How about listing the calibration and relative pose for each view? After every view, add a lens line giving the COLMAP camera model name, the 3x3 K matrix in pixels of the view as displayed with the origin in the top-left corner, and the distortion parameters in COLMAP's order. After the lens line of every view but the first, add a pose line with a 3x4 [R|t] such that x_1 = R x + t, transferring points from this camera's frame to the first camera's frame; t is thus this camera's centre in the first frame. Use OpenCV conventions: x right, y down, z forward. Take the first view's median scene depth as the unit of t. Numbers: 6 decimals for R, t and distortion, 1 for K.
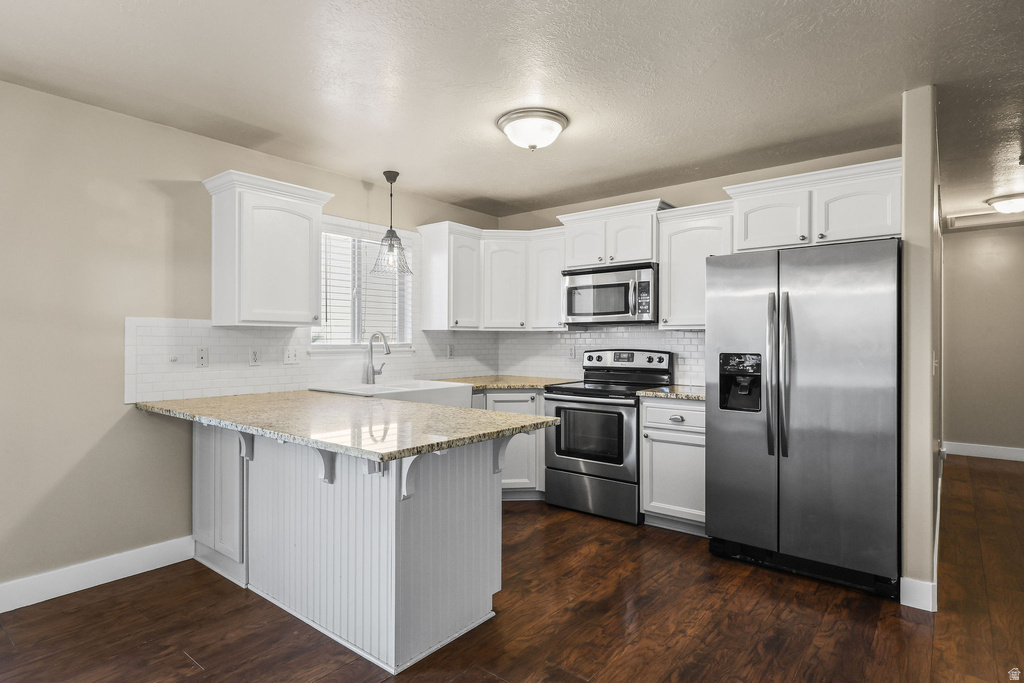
lens RADIAL K [[544.7, 0, 512.0], [0, 544.7, 341.5], [0, 0, 1]] dist [0.003835, 0.000634]
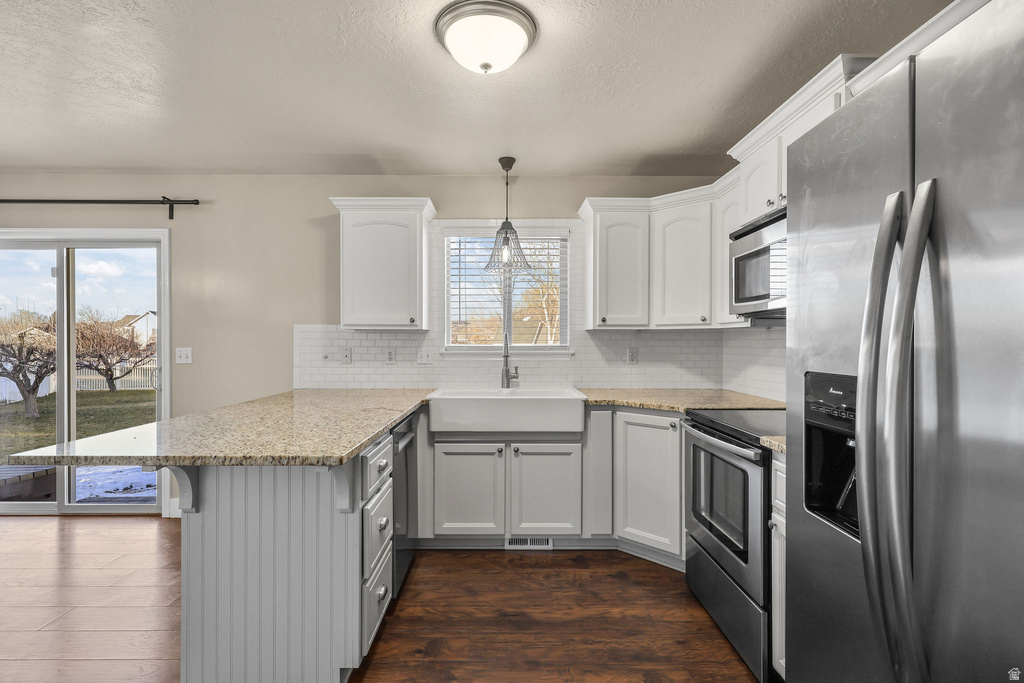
lens RADIAL K [[496.6, 0, 507.2], [0, 496.6, 343.9], [0, 0, 1]] dist [0.013758, 0.000125]
pose [[0.630794, 0.001964, -0.775948, 0.426579], [-0.001513, 0.999998, 0.001300, 0.000162], [0.775949, 0.000354, 0.630796, 0.469266]]
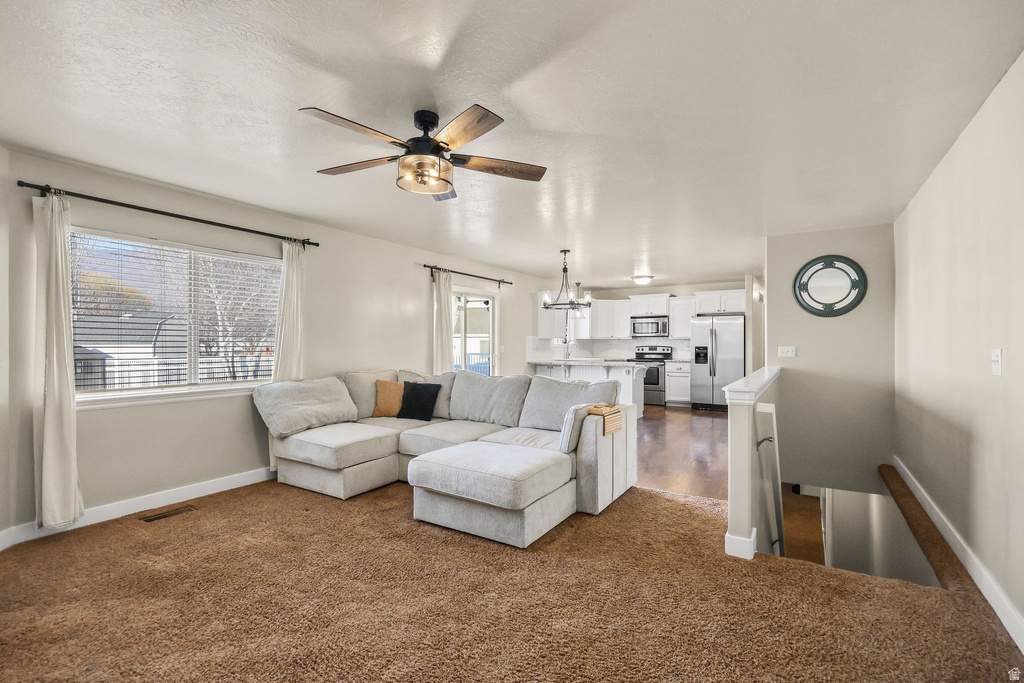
lens RADIAL K [[457.1, 0, 508.2], [0, 457.1, 343.4], [0, 0, 1]] dist [-0.002124, 0.000527]
pose [[0.994430, -0.001487, 0.105388, -0.825852], [0.001865, 0.999992, -0.003487, 0.008944], [-0.105382, 0.003664, 0.994425, -1.297991]]
